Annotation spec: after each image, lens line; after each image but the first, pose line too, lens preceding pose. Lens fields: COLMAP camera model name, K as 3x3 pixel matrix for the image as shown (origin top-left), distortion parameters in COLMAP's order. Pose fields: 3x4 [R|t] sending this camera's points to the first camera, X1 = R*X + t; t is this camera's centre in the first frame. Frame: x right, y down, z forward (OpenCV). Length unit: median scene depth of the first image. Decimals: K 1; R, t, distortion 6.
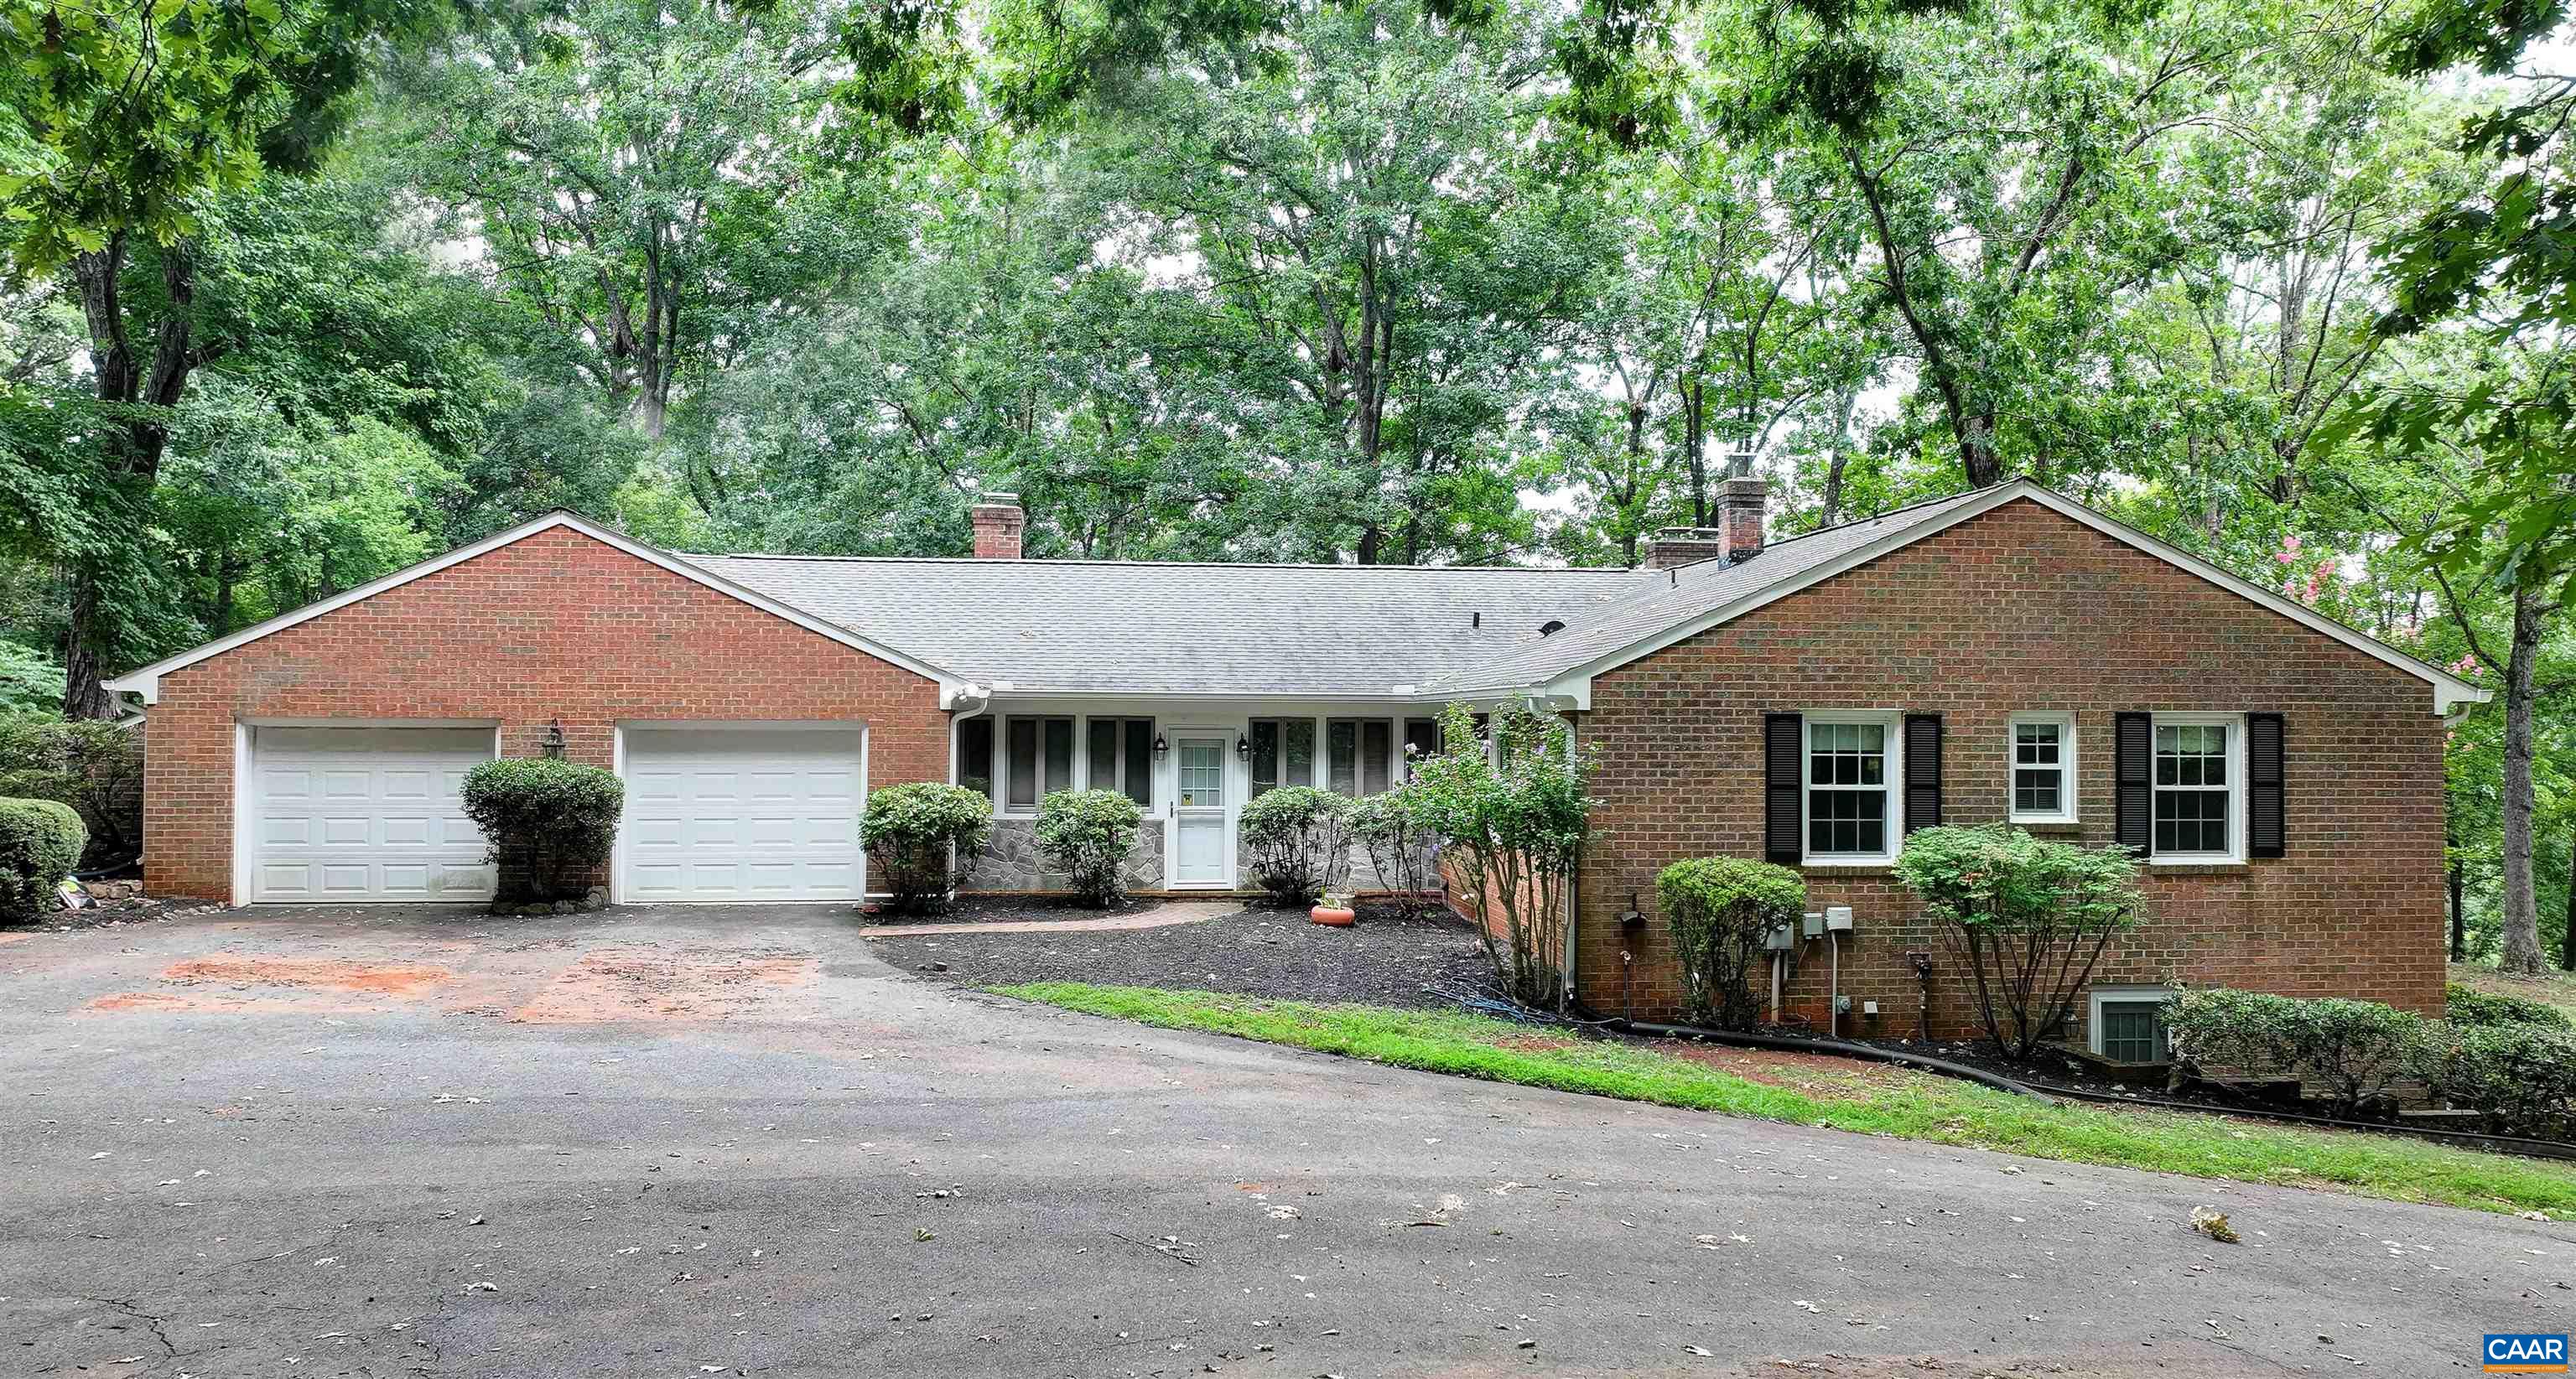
lens RADIAL K [[1950.1, 0, 1330.0], [0, 1950.1, 685.0], [0, 0, 1]] dist [0.003882, 0.002791]
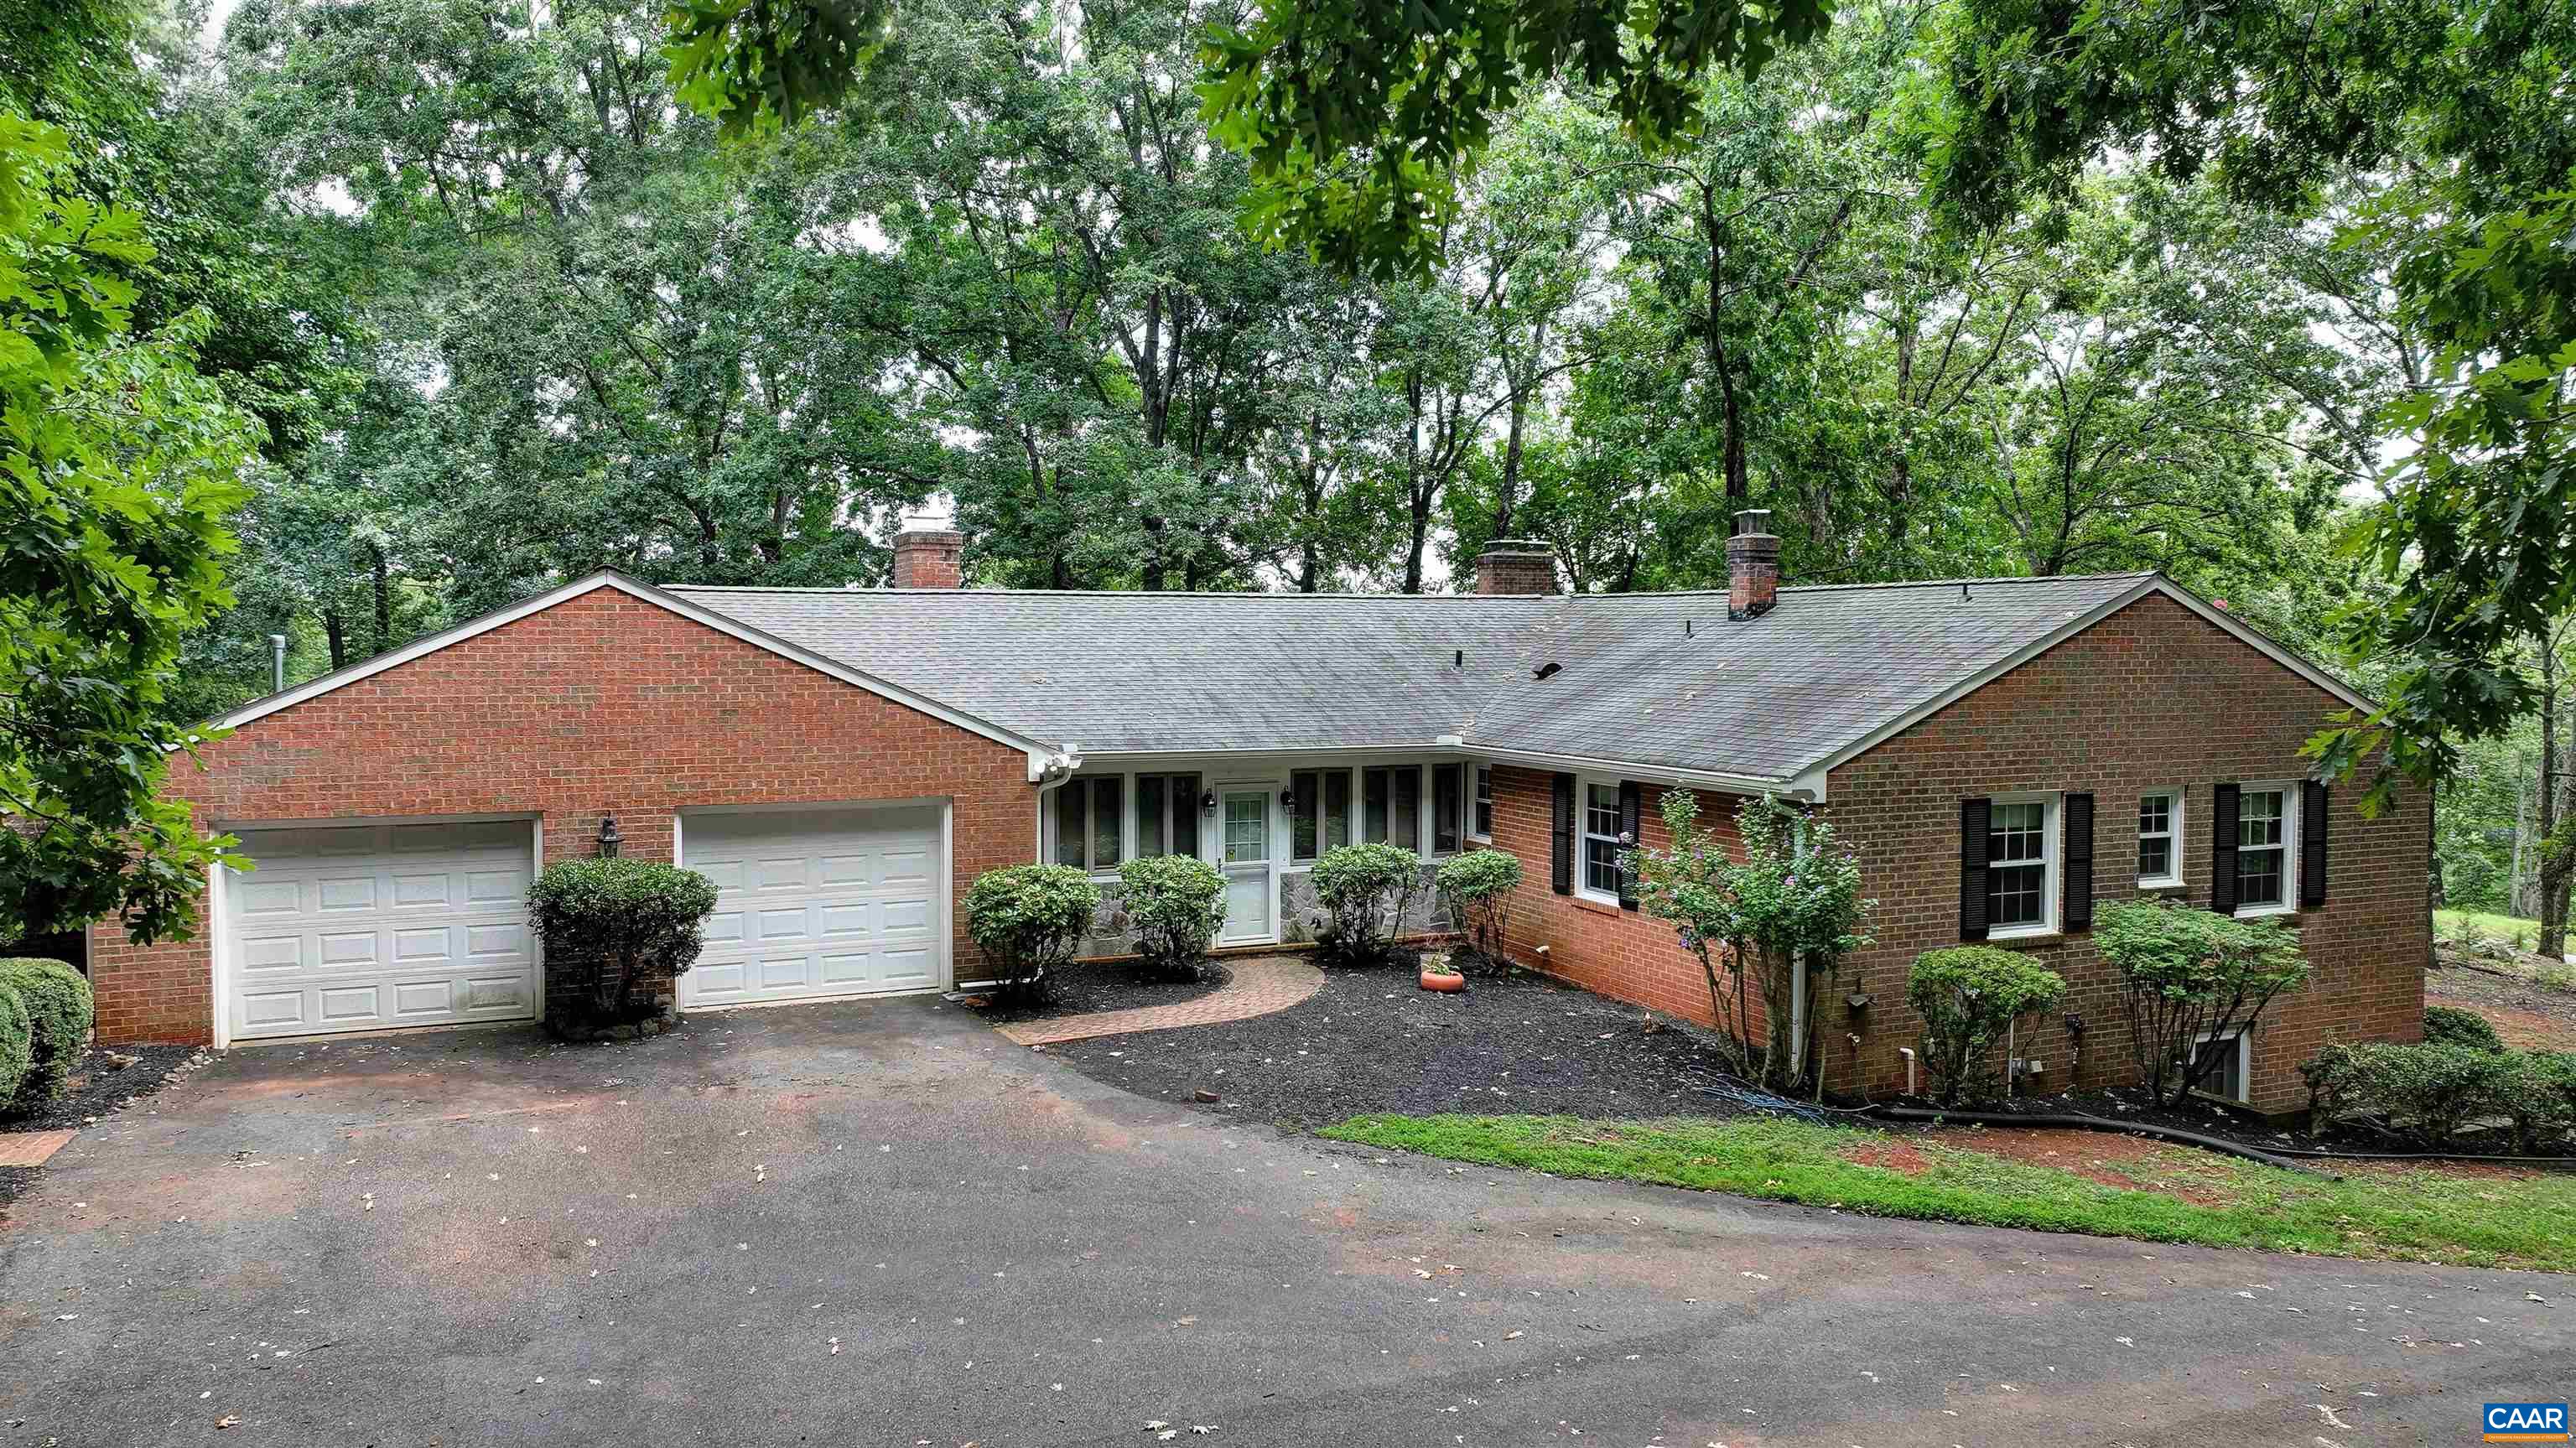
lens RADIAL K [[1801.7, 0, 1288.0], [0, 1801.7, 724.0], [0, 0, 1]] dist [0.002556, 0.002184]
pose [[0.960588, -0.018707, 0.277347, -0.384008], [-0.000557, 0.997601, 0.069217, -0.090191], [-0.277977, -0.066644, 0.958273, 0.167757]]
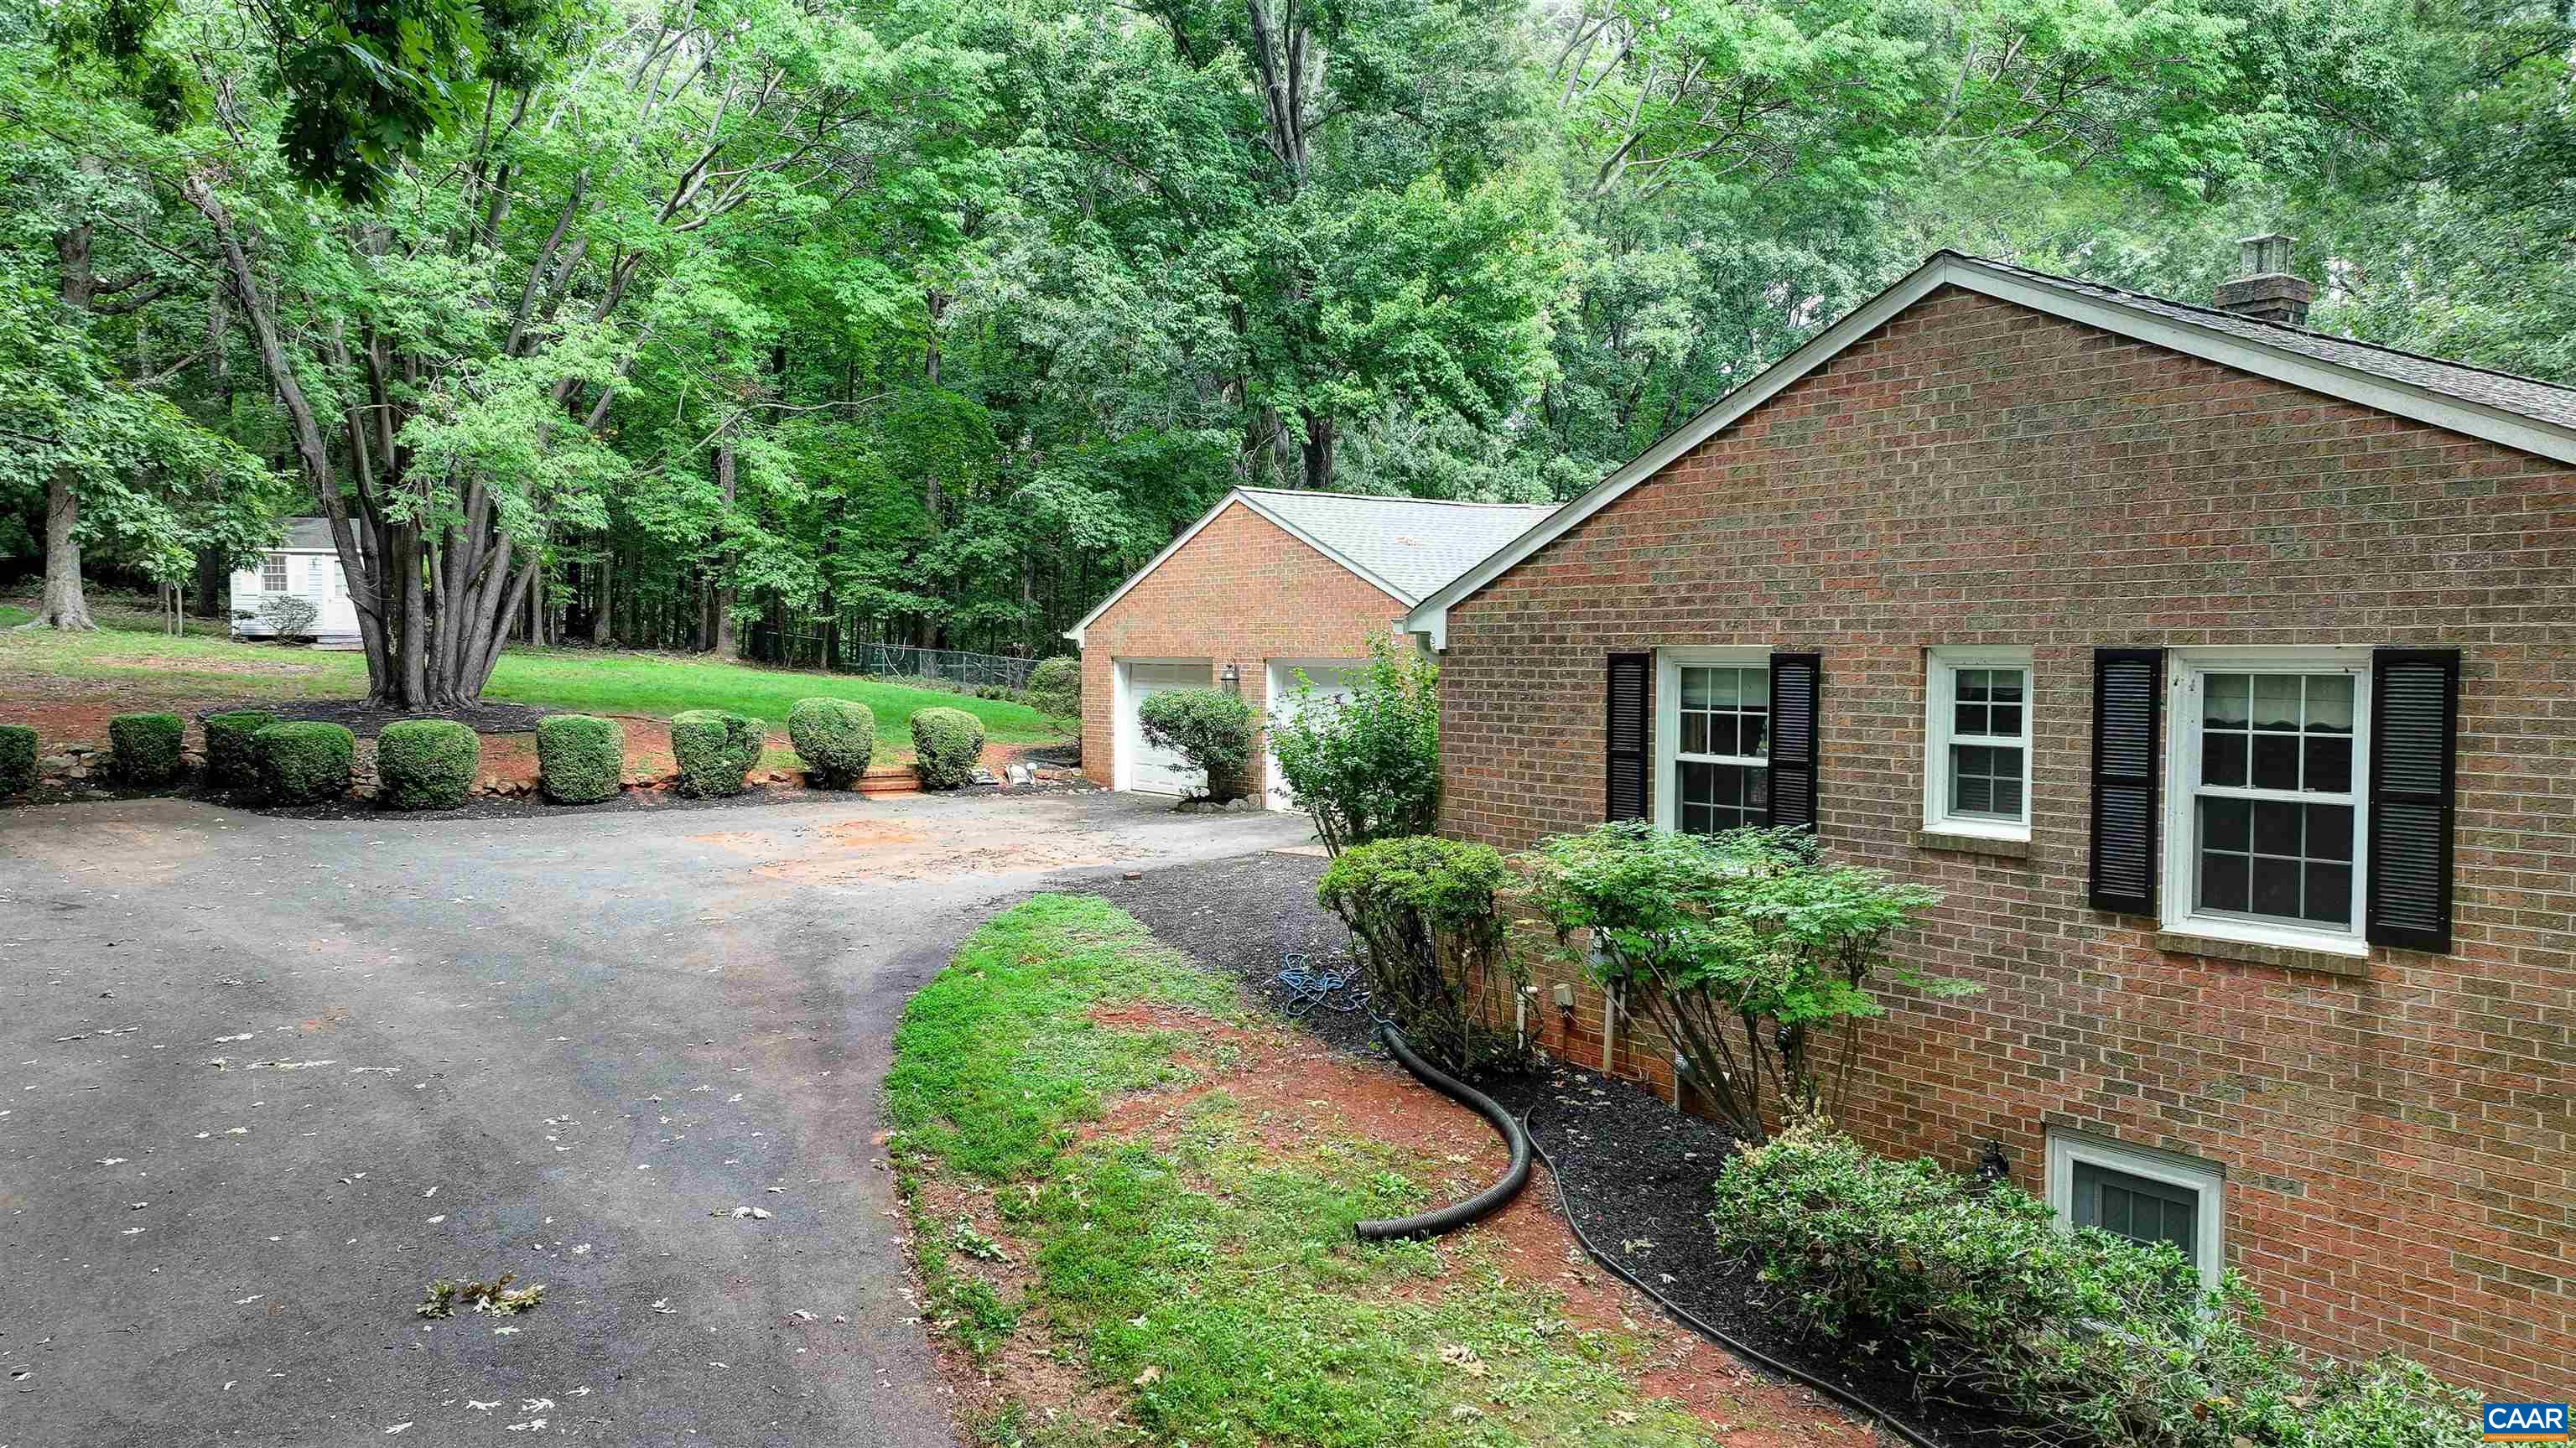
lens RADIAL K [[1801.7, 0, 1288.0], [0, 1801.7, 724.0], [0, 0, 1]] dist [0.002556, 0.002184]
pose [[0.490099, 0.031528, -0.871096, 0.732462], [0.016868, 0.998816, 0.045641, 0.008287], [0.871503, -0.037062, 0.488987, 0.548341]]
